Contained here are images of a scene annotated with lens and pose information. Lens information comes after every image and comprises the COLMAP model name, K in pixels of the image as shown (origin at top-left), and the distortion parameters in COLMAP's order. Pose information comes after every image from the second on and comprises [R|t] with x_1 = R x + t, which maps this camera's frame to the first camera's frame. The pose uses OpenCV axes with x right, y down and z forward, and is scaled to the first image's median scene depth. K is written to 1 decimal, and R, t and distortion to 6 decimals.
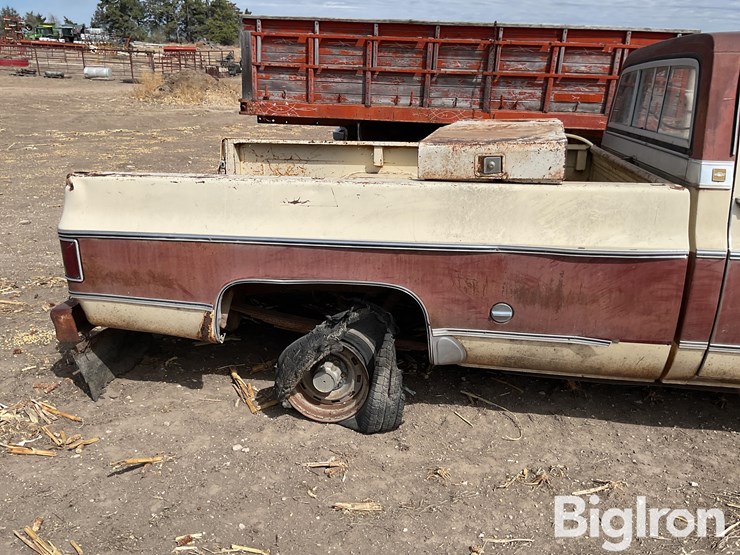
lens RADIAL K [[613.5, 0, 367.2], [0, 613.5, 277.1], [0, 0, 1]] dist [0.068545, -0.134641]
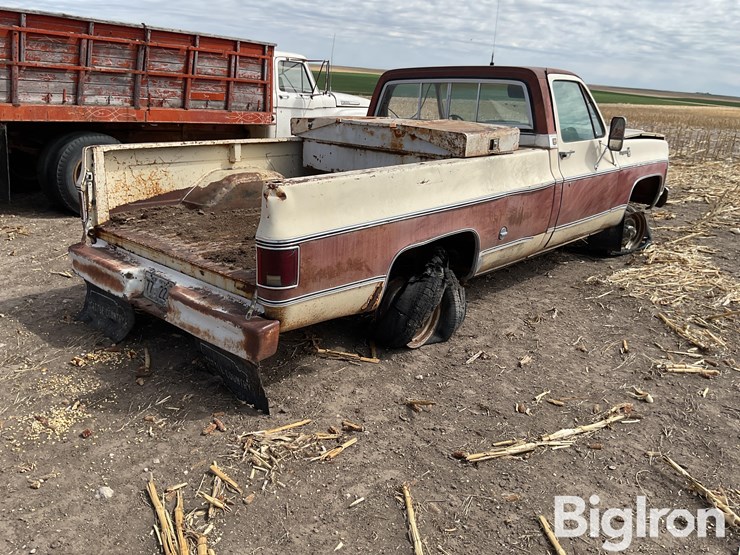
lens RADIAL K [[613.5, 0, 364.9], [0, 613.5, 276.5], [0, 0, 1]] dist [0.068545, -0.134641]
pose [[0.547477, -0.235264, 0.803069, -0.522442], [0.225710, 0.965615, 0.129010, -0.049425], [-0.805806, 0.110631, 0.581754, 0.135029]]
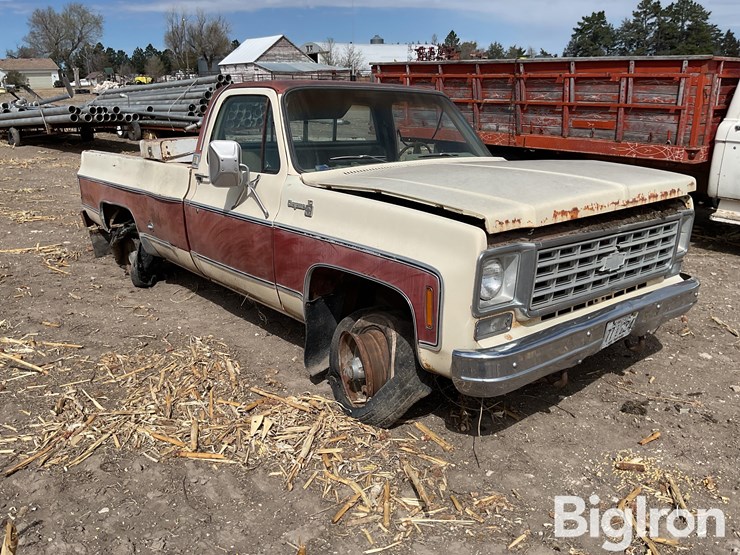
lens RADIAL K [[613.5, 0, 368.0], [0, 613.5, 274.9], [0, 0, 1]] dist [0.068545, -0.134641]
pose [[0.759609, 0.167312, -0.628491, 0.784152], [-0.193488, 0.980725, 0.027226, 0.008222], [0.620932, 0.100924, 0.777340, -0.036709]]
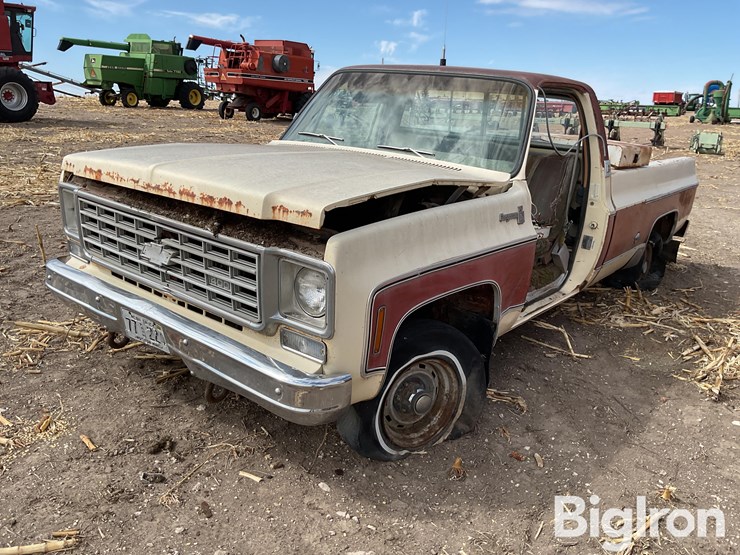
lens RADIAL K [[613.5, 0, 368.3], [0, 613.5, 277.4], [0, 0, 1]] dist [0.068545, -0.134641]
pose [[-0.489002, 0.215906, -0.845140, 0.907937], [-0.321636, 0.855983, 0.404777, -0.221141], [0.810819, 0.469764, -0.349134, 0.704414]]
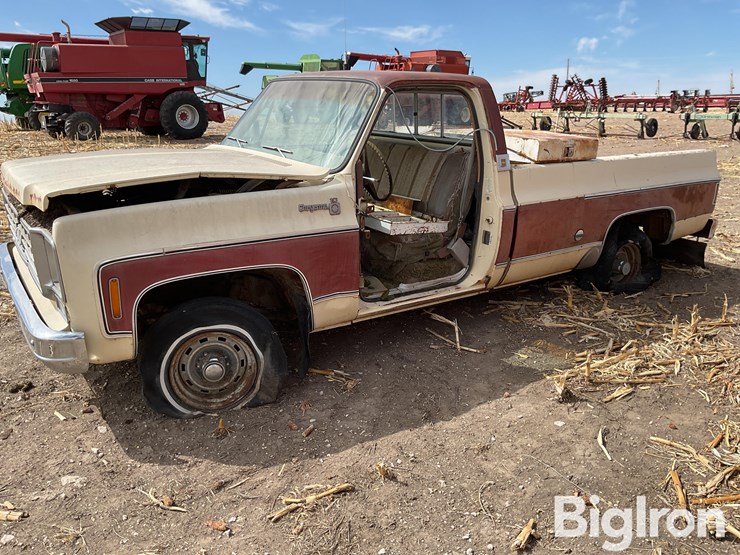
lens RADIAL K [[613.5, 0, 367.8], [0, 613.5, 275.1], [0, 0, 1]] dist [0.068545, -0.134641]
pose [[-0.721636, 0.185259, -0.667023, 0.770106], [-0.216583, 0.854740, 0.471711, -0.303784], [0.657520, 0.484870, -0.576687, 0.947223]]
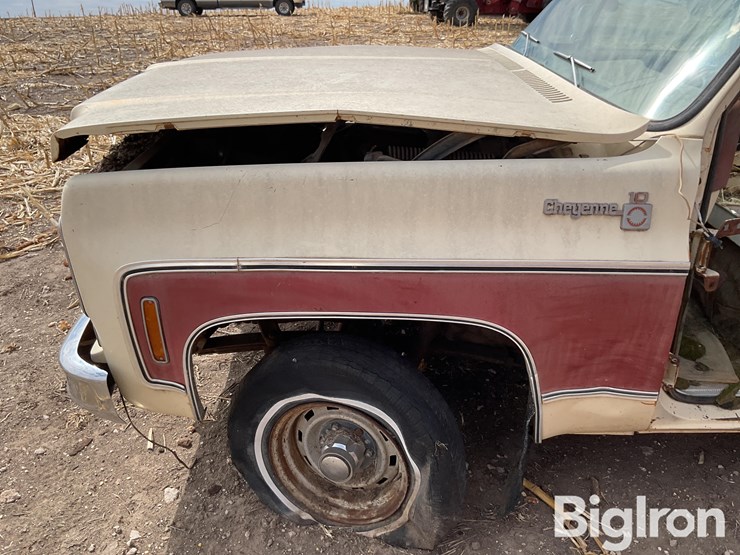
lens RADIAL K [[613.5, 0, 369.9], [0, 613.5, 276.5], [0, 0, 1]] dist [0.068545, -0.134641]
pose [[-0.985421, 0.069328, -0.155369, 0.571673], [-0.056225, 0.729201, 0.681986, -0.235049], [0.160576, 0.680779, -0.714671, 0.767739]]
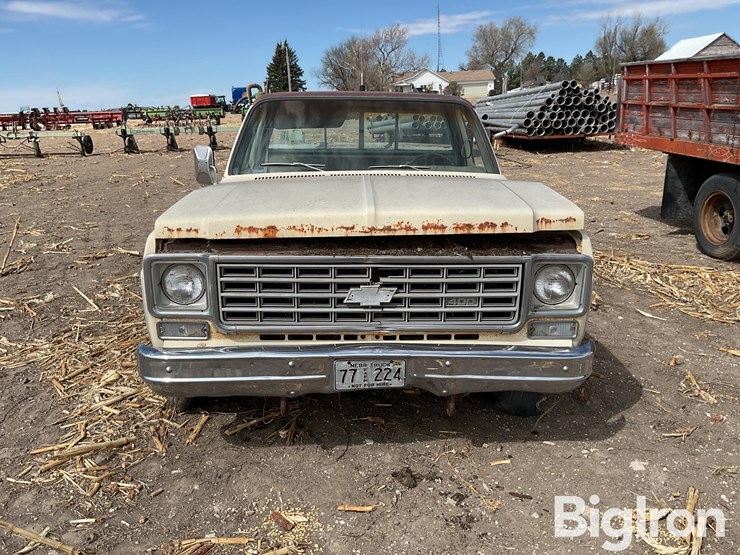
lens RADIAL K [[613.5, 0, 368.2], [0, 613.5, 272.2], [0, 0, 1]] dist [0.068545, -0.134641]
pose [[0.200119, 0.238773, -0.950231, 1.010443], [-0.290456, 0.940711, 0.175211, -0.110255], [0.935728, 0.240938, 0.257607, 0.333169]]
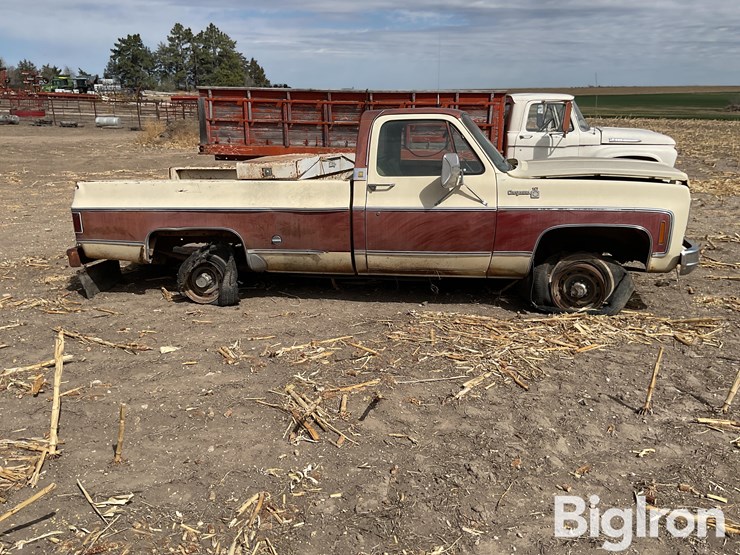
lens RADIAL K [[613.5, 0, 366.9], [0, 613.5, 273.7], [0, 0, 1]] dist [0.068545, -0.134641]
pose [[0.999741, -0.017134, -0.015007, 0.219507], [0.016086, 0.997599, -0.067364, 0.126098], [0.016125, 0.067105, 0.997616, -0.439391]]
